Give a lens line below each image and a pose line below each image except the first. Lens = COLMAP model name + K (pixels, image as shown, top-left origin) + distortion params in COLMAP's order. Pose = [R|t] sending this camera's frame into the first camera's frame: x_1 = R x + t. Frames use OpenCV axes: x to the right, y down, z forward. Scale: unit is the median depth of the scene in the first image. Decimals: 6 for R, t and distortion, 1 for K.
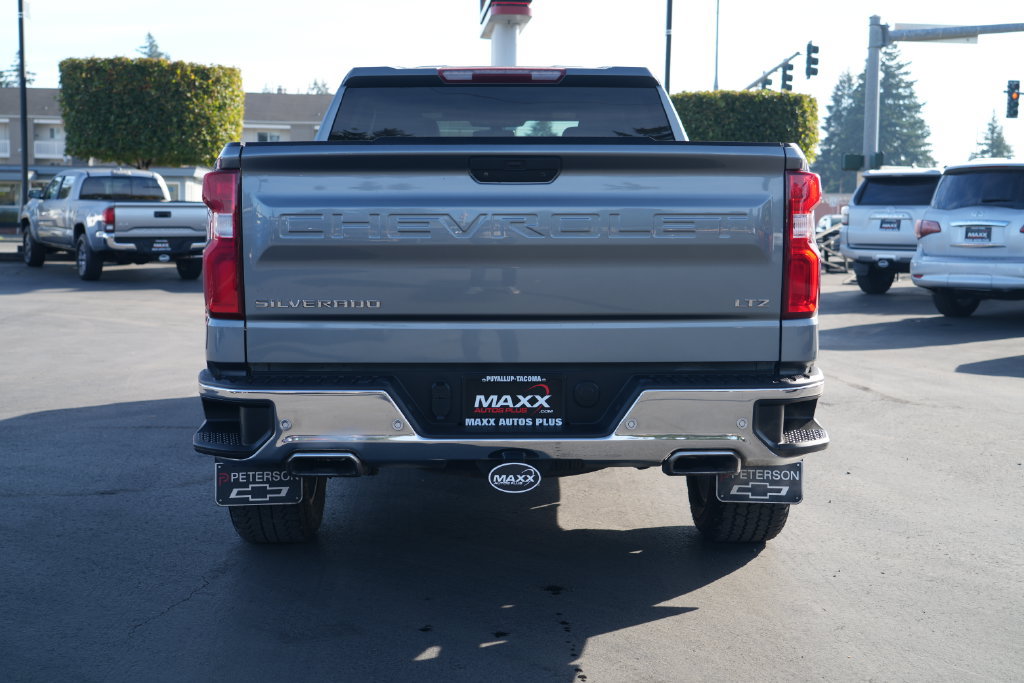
lens RADIAL K [[1355.9, 0, 504.0], [0, 1355.9, 336.6], [0, 0, 1]] dist [-0.005225, 0.000000]
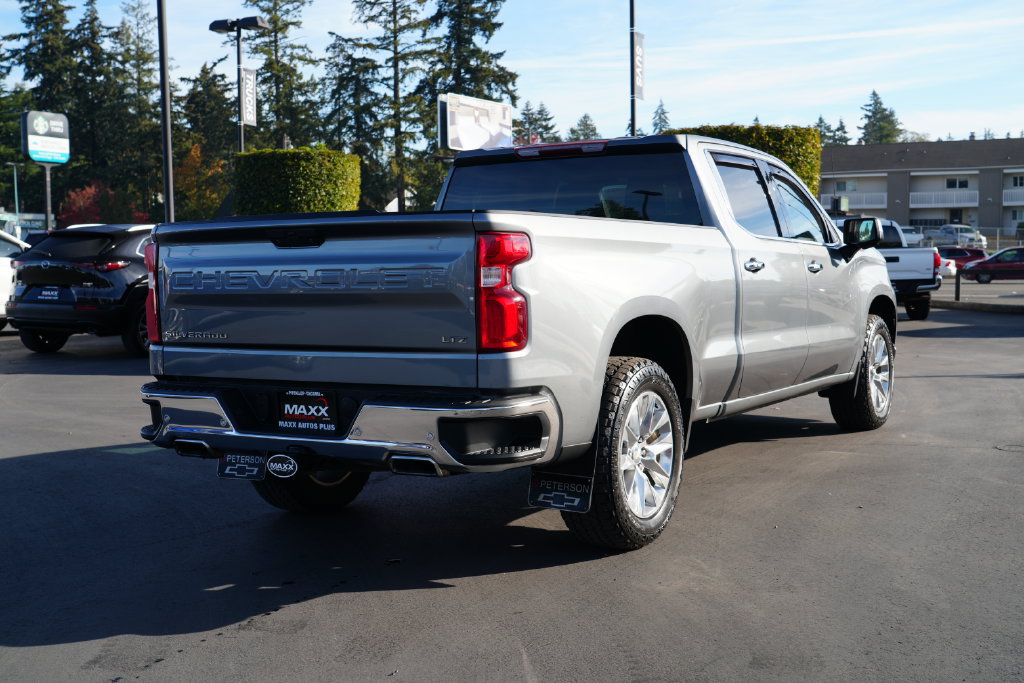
lens RADIAL K [[1243.2, 0, 514.1], [0, 1243.2, 337.5], [0, 0, 1]] dist [0.011632, 0.000000]
pose [[0.851353, 0.015294, -0.524371, 0.821692], [-0.028834, 0.999428, -0.017664, -0.008070], [0.523801, 0.030158, 0.851307, 0.062010]]
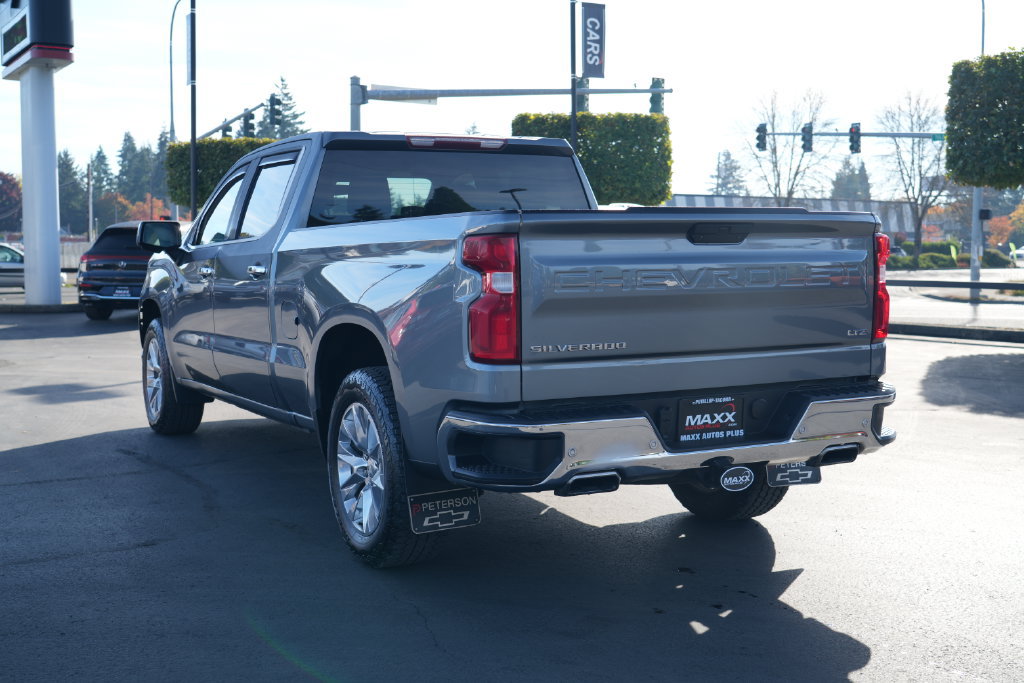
lens RADIAL K [[1243.2, 0, 516.5], [0, 1243.2, 344.4], [0, 0, 1]] dist [0.011632, 0.000000]
pose [[0.888877, -0.043279, 0.456097, -0.669224], [0.048900, 0.998804, -0.000524, -0.028522], [-0.455529, 0.022769, 0.889930, 0.064275]]
